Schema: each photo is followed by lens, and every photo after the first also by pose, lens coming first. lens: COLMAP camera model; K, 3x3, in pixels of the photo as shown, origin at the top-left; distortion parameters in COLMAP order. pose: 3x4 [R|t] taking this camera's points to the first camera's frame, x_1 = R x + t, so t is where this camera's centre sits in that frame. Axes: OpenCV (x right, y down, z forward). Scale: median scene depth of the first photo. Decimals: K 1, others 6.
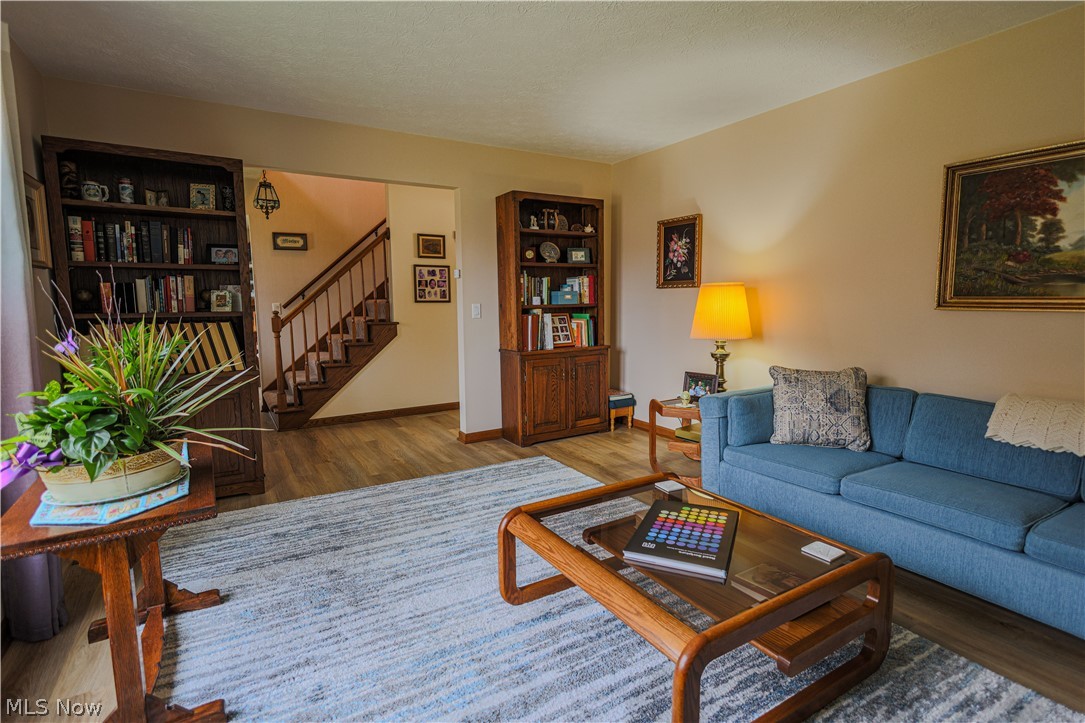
lens RADIAL K [[530.2, 0, 542.4], [0, 530.2, 359.5], [0, 0, 1]] dist [-0.001437, 0.000596]
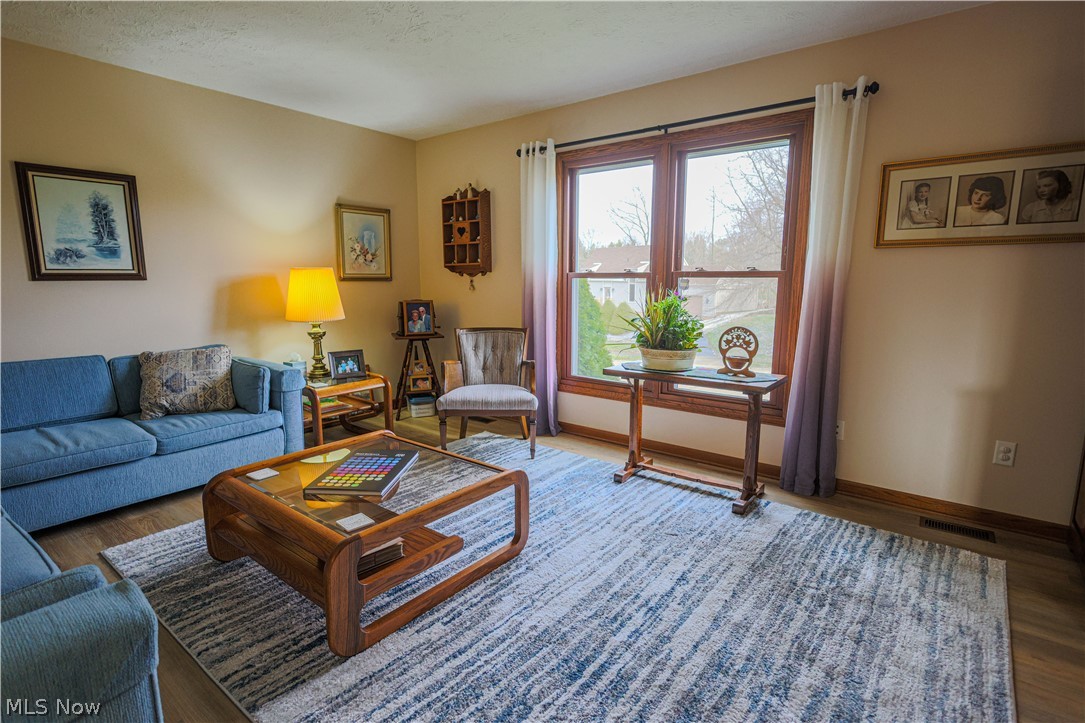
lens RADIAL K [[530.2, 0, 543.2], [0, 530.2, 361.7], [0, 0, 1]] dist [-0.001437, 0.000596]
pose [[-0.933439, 0.063183, -0.353129, 0.226225], [-0.037570, 0.961737, 0.271386, -0.195520], [0.356765, 0.266589, -0.895349, 1.610339]]
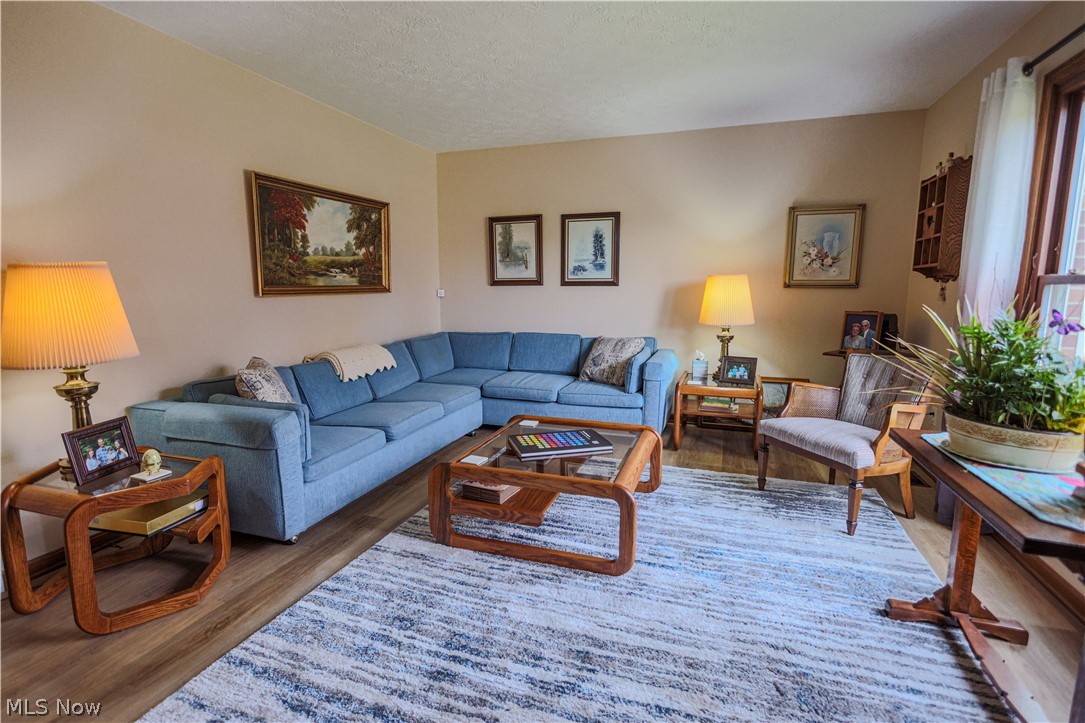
lens RADIAL K [[530.2, 0, 542.4], [0, 530.2, 361.8], [0, 0, 1]] dist [-0.001437, 0.000596]
pose [[-0.641138, -0.104357, 0.760297, -0.598335], [0.097615, 0.971574, 0.215672, -0.161318], [-0.761192, 0.212492, -0.612727, 1.404016]]
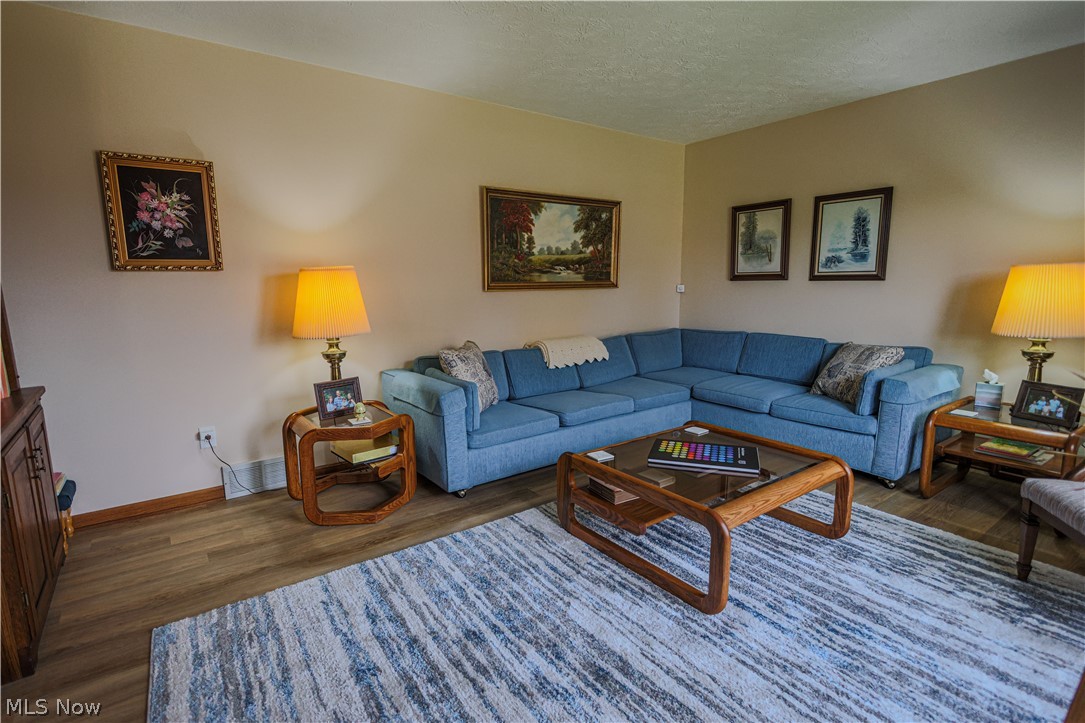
lens RADIAL K [[530.2, 0, 541.2], [0, 530.2, 362.0], [0, 0, 1]] dist [-0.001437, 0.000596]
pose [[-0.091767, -0.145087, 0.985154, -0.728941], [0.127841, 0.979425, 0.156151, -0.123460], [-0.987540, 0.140273, -0.071331, 1.086463]]
